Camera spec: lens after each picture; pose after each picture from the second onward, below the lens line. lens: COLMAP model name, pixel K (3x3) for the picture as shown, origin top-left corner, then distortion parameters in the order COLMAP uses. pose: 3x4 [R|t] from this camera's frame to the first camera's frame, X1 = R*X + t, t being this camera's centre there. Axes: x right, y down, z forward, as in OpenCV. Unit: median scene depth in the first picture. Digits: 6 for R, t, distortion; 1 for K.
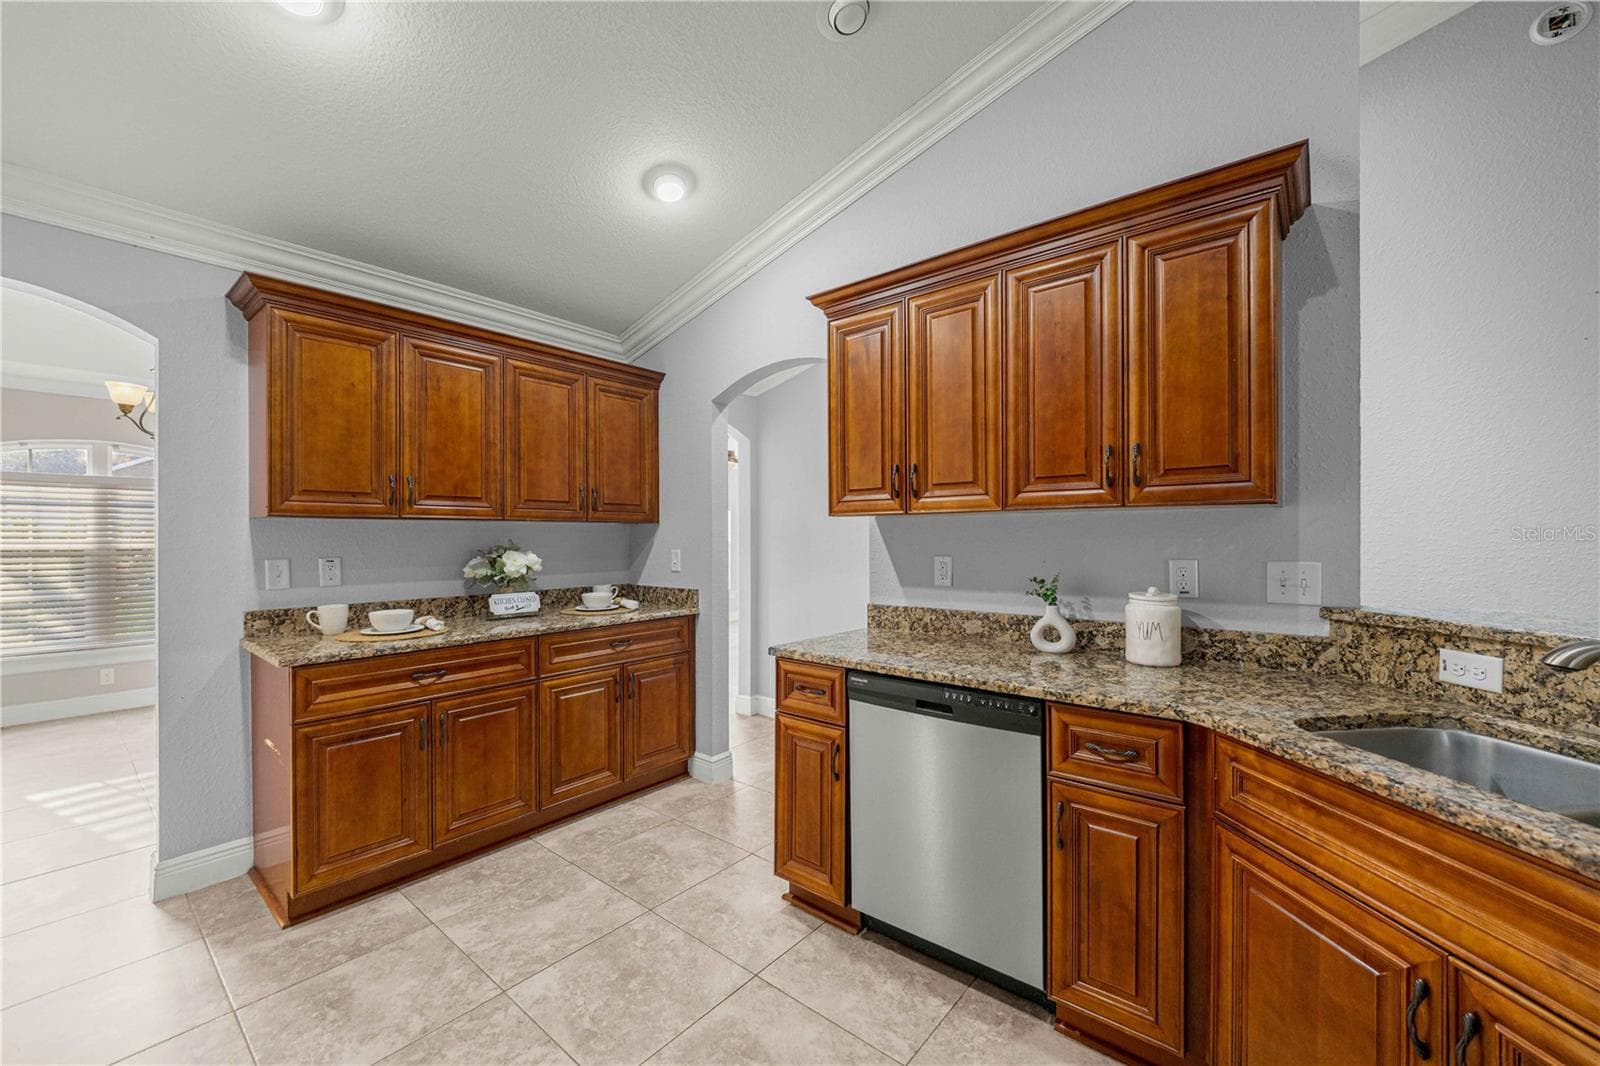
lens RADIAL K [[622.5, 0, 803.0], [0, 622.5, 535.4], [0, 0, 1]] dist [-0.020481, 0.000092]
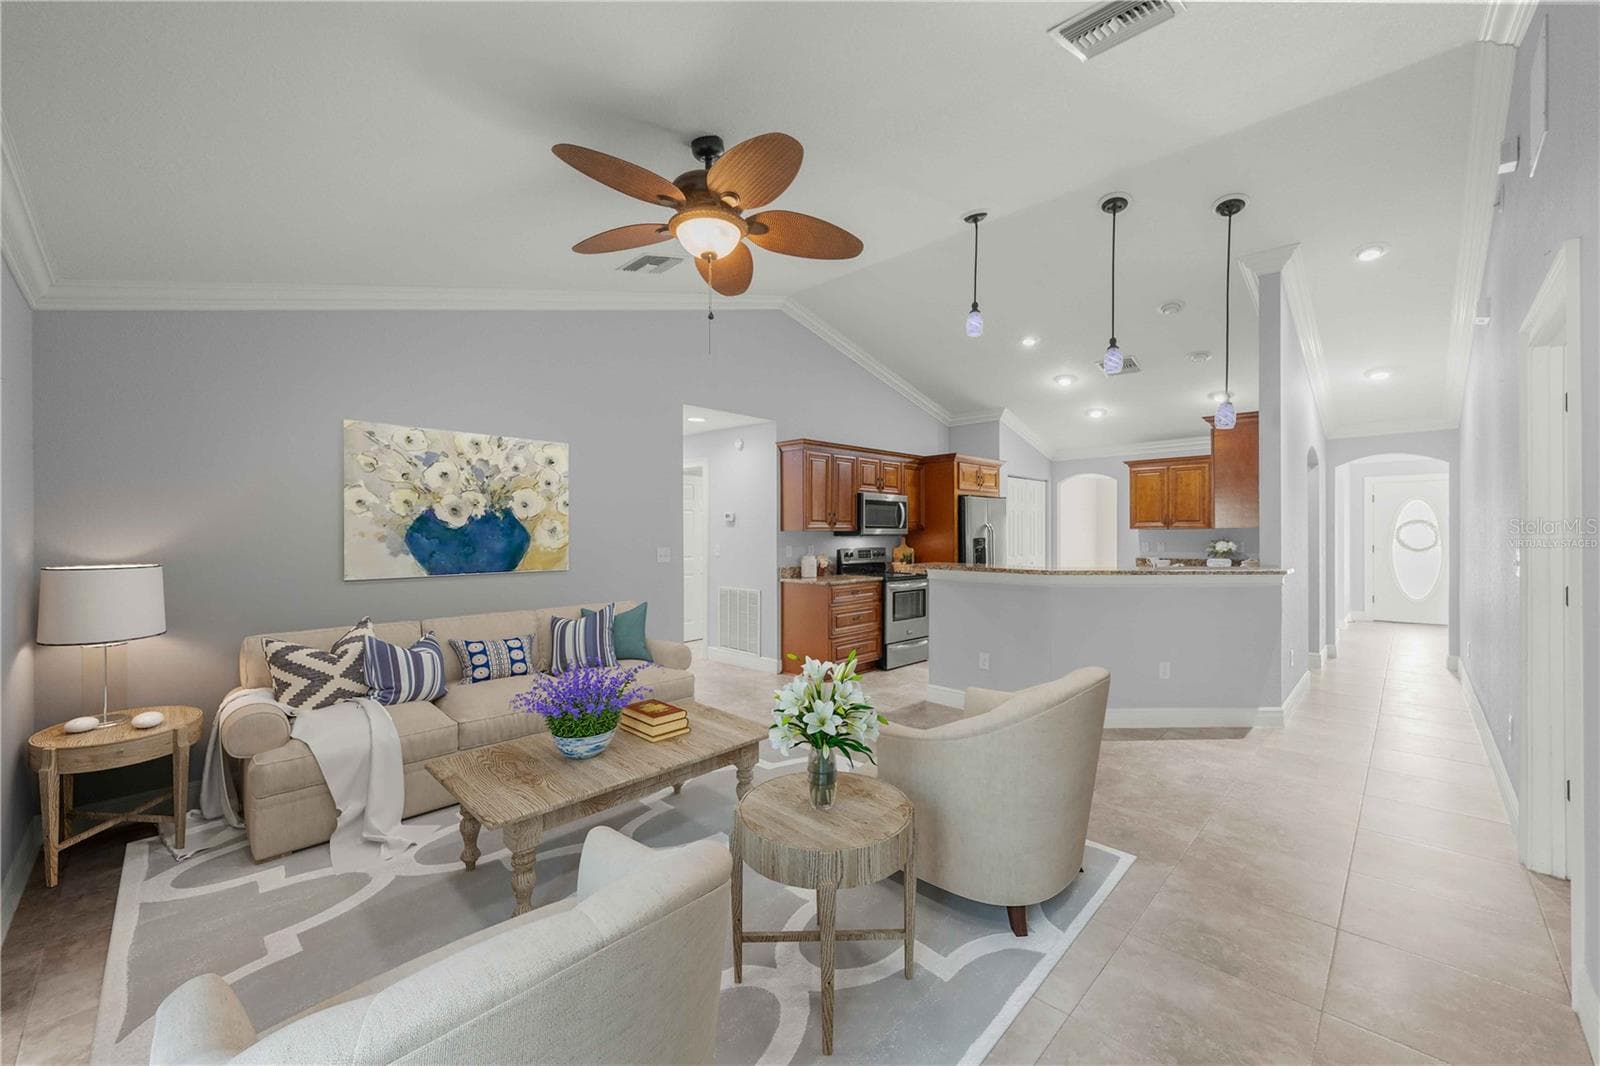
lens RADIAL K [[622.5, 0, 801.1], [0, 622.5, 534.7], [0, 0, 1]] dist [-0.020481, 0.000092]
pose [[-0.084455, 0.001111, -0.996427, 3.886836], [-0.001800, 0.999998, 0.001268, -0.003703], [0.996426, 0.001901, -0.084452, -0.784656]]
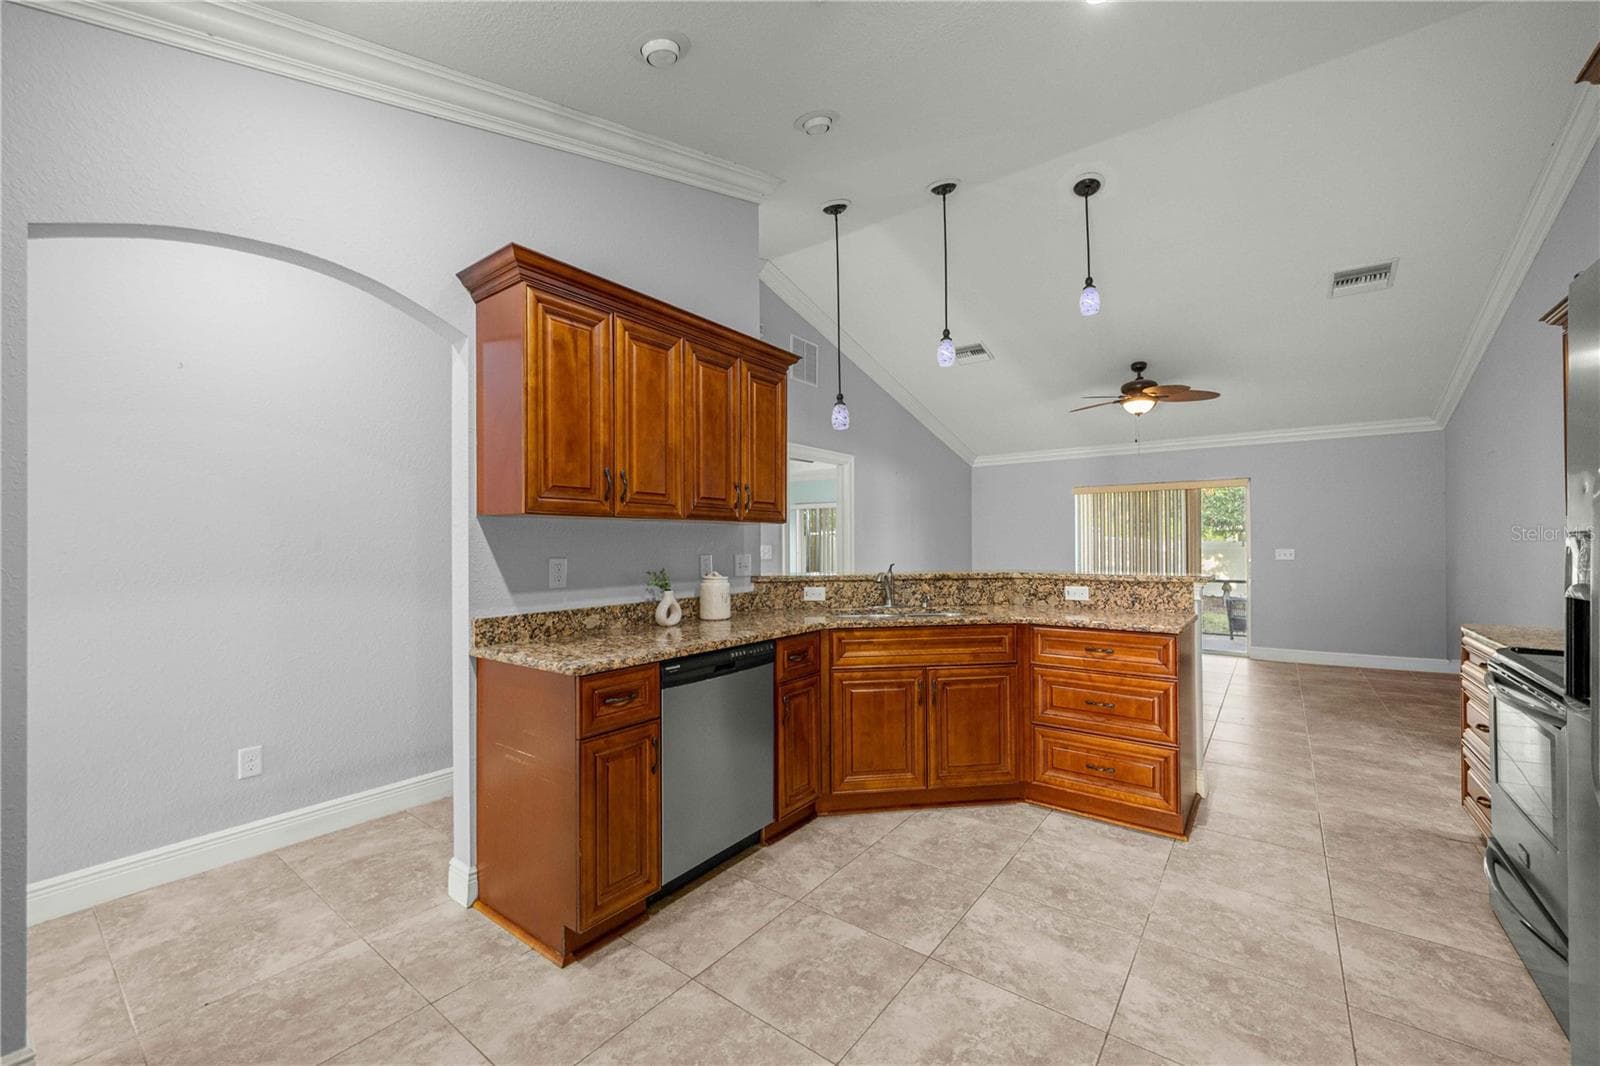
lens RADIAL K [[622.5, 0, 803.5], [0, 622.5, 539.9], [0, 0, 1]] dist [-0.020481, 0.000092]
pose [[-0.039390, 0.008707, 0.999186, -0.931803], [0.002834, 0.999959, -0.008602, 0.014785], [-0.999220, 0.002493, -0.039413, 0.741631]]
